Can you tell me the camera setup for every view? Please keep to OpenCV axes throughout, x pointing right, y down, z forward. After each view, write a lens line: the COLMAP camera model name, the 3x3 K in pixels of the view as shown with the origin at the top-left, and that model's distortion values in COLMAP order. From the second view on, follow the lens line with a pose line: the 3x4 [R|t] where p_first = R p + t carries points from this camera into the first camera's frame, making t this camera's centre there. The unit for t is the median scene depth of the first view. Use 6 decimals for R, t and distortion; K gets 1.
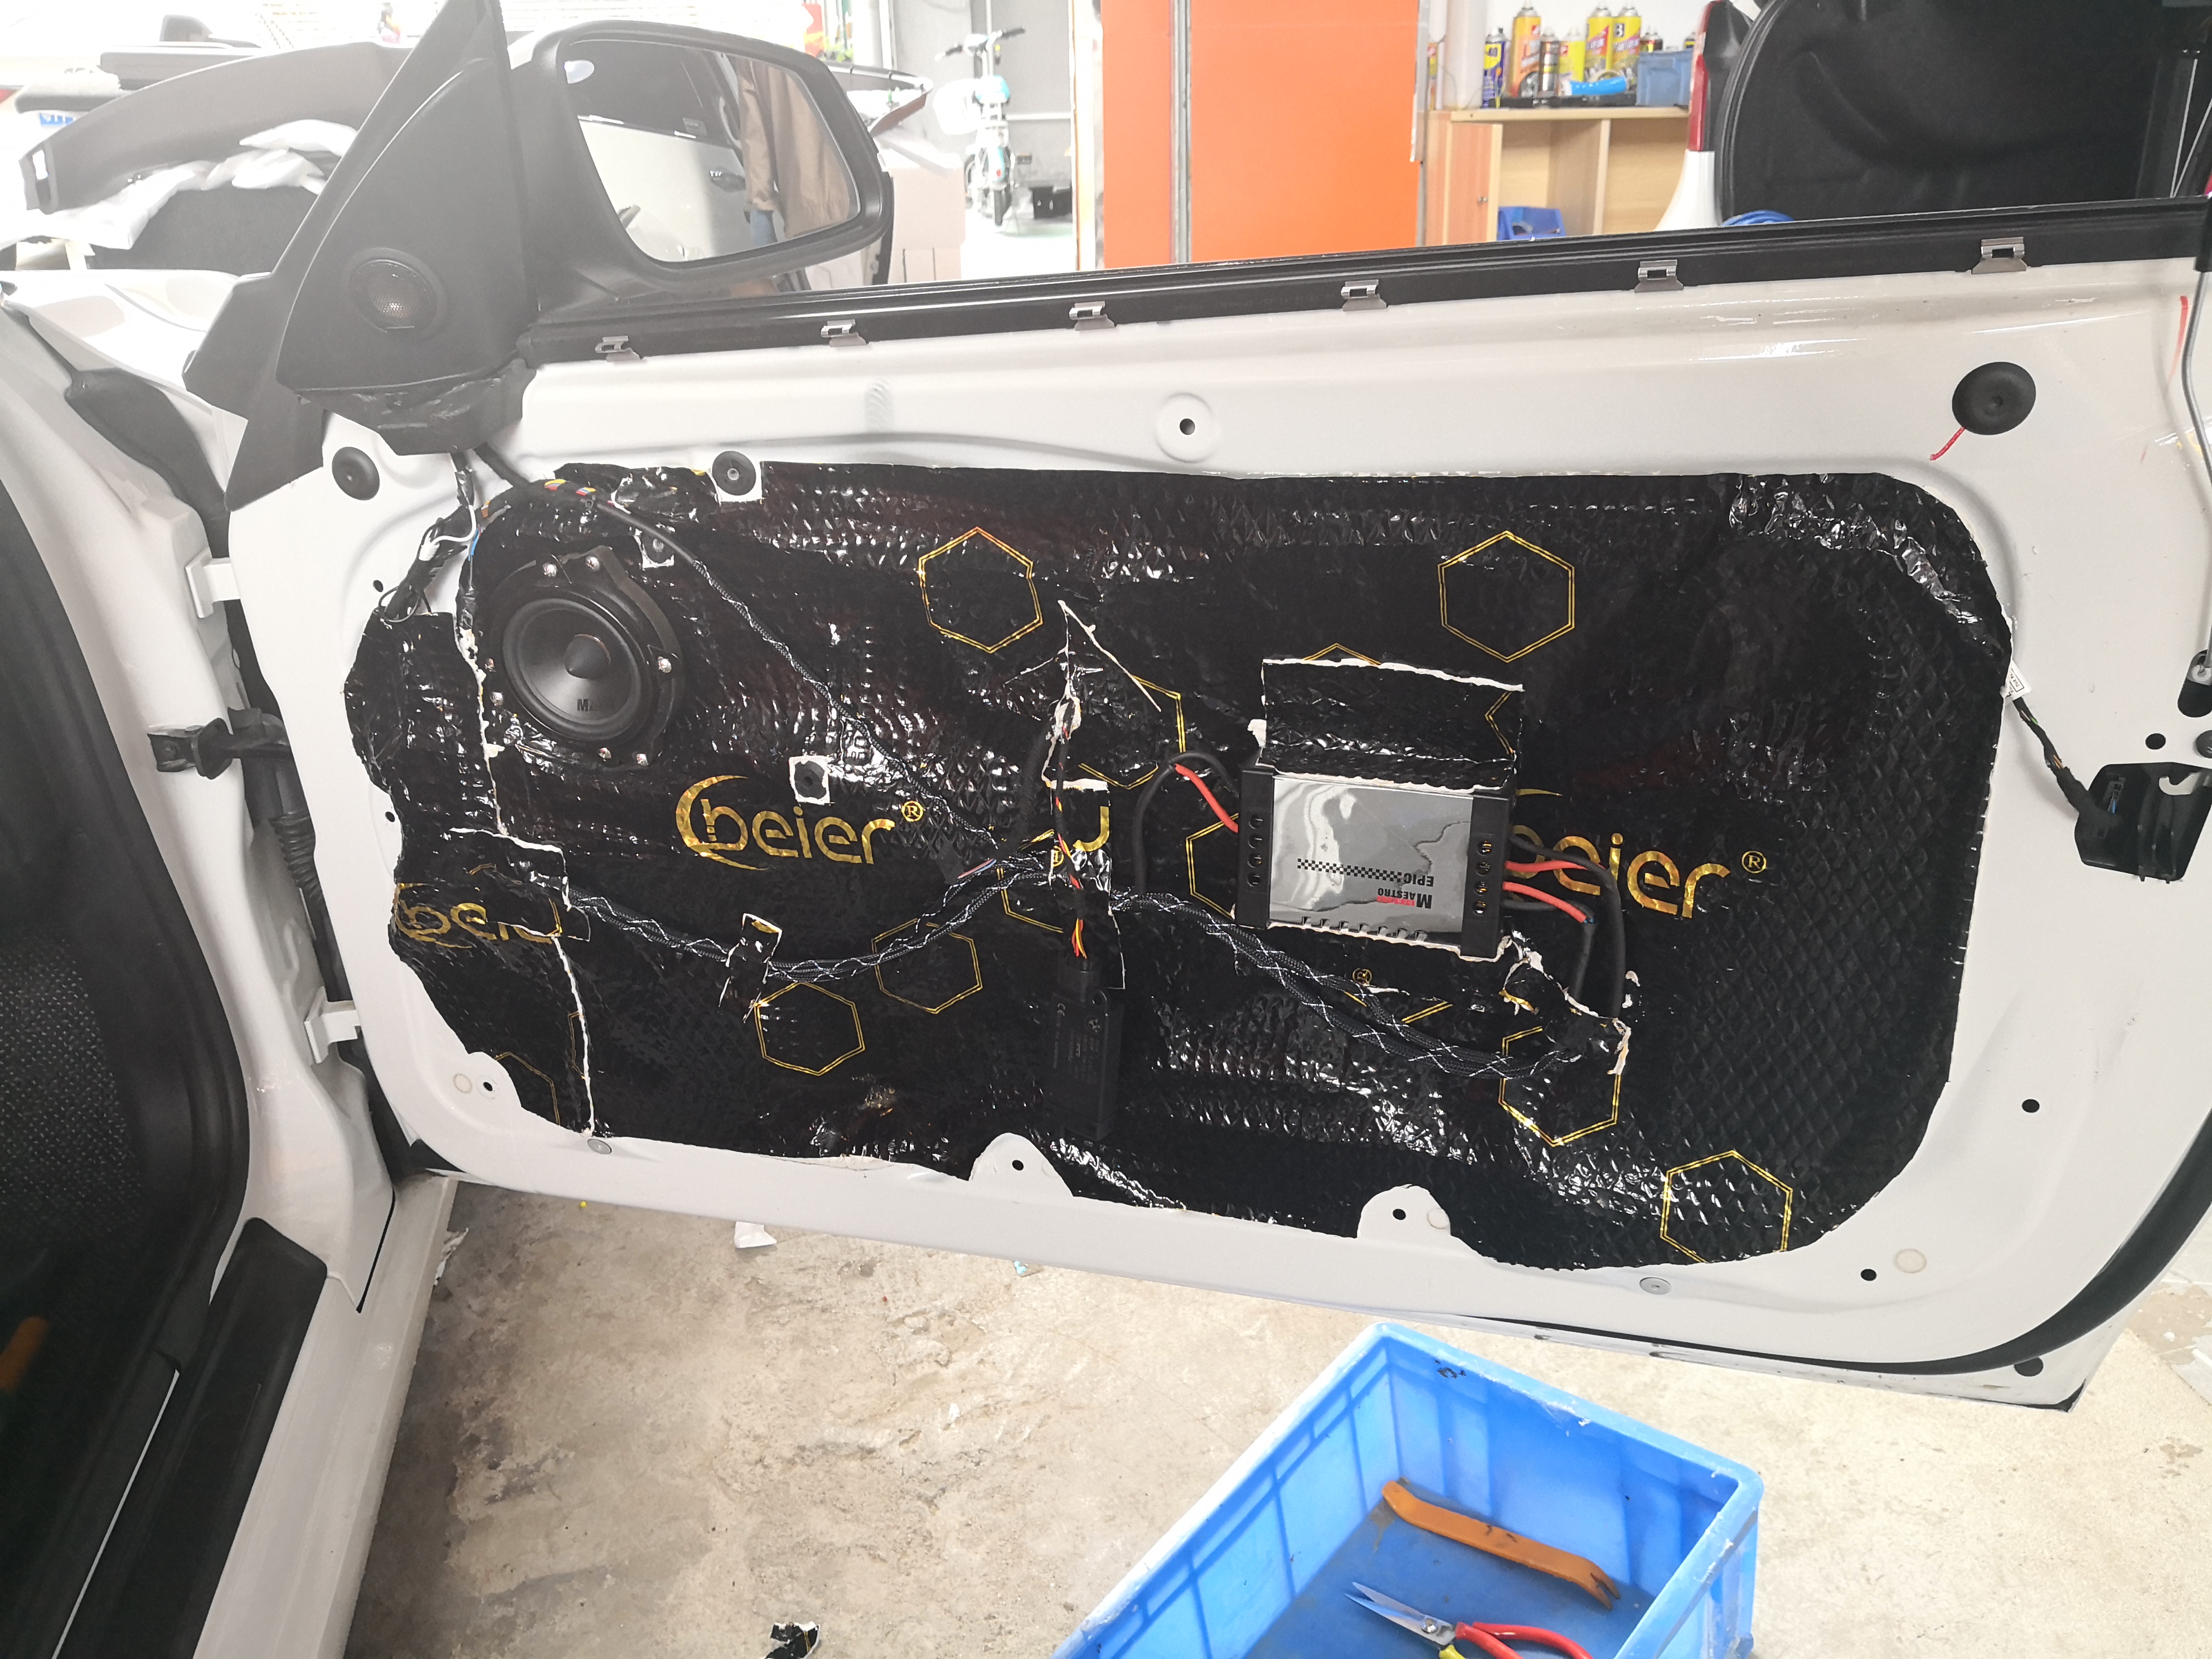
lens RADIAL K [[1853.6, 0, 1119.9], [0, 1853.6, 818.5], [0, 0, 1]] dist [-0.013922, -0.008448]
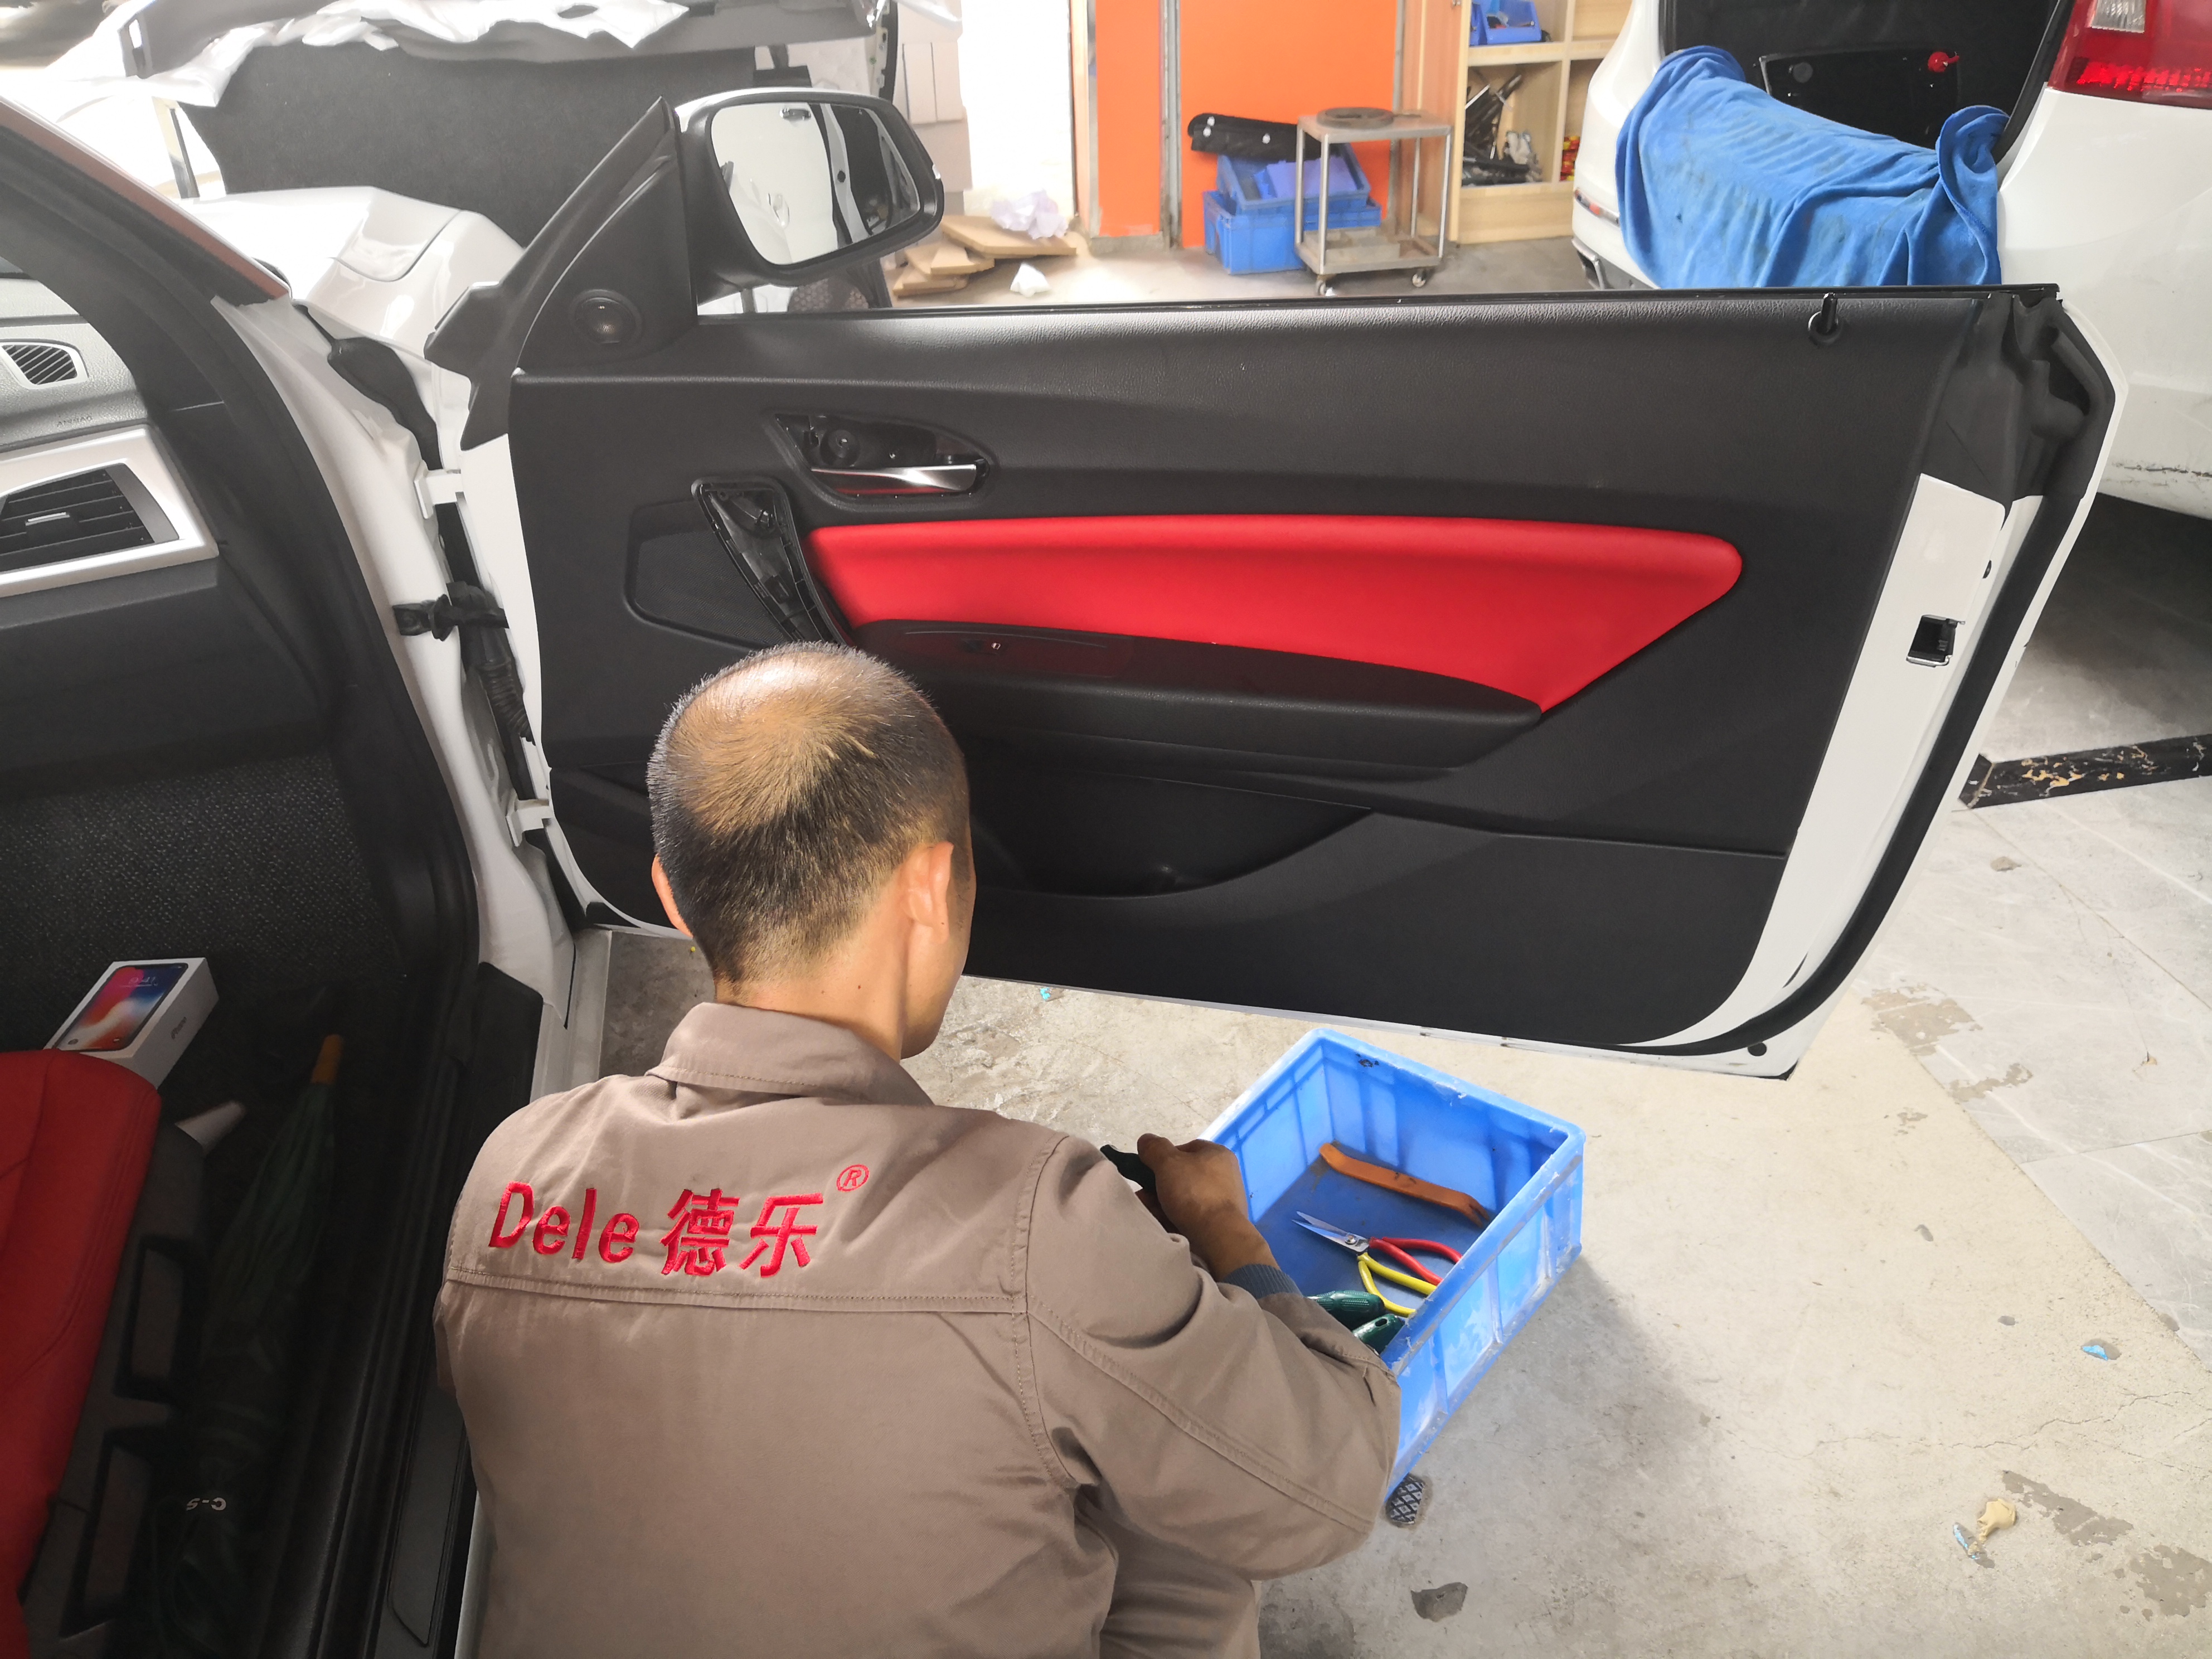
lens RADIAL K [[1778.0, 0, 1106.0], [0, 1778.0, 829.5], [0, 0, 1]] dist [0.004001, -0.073055]
pose [[0.999912, -0.010998, -0.007479, -0.002054], [0.011935, 0.990137, 0.139593, -0.053419], [0.005870, -0.139670, 0.990181, -0.261996]]
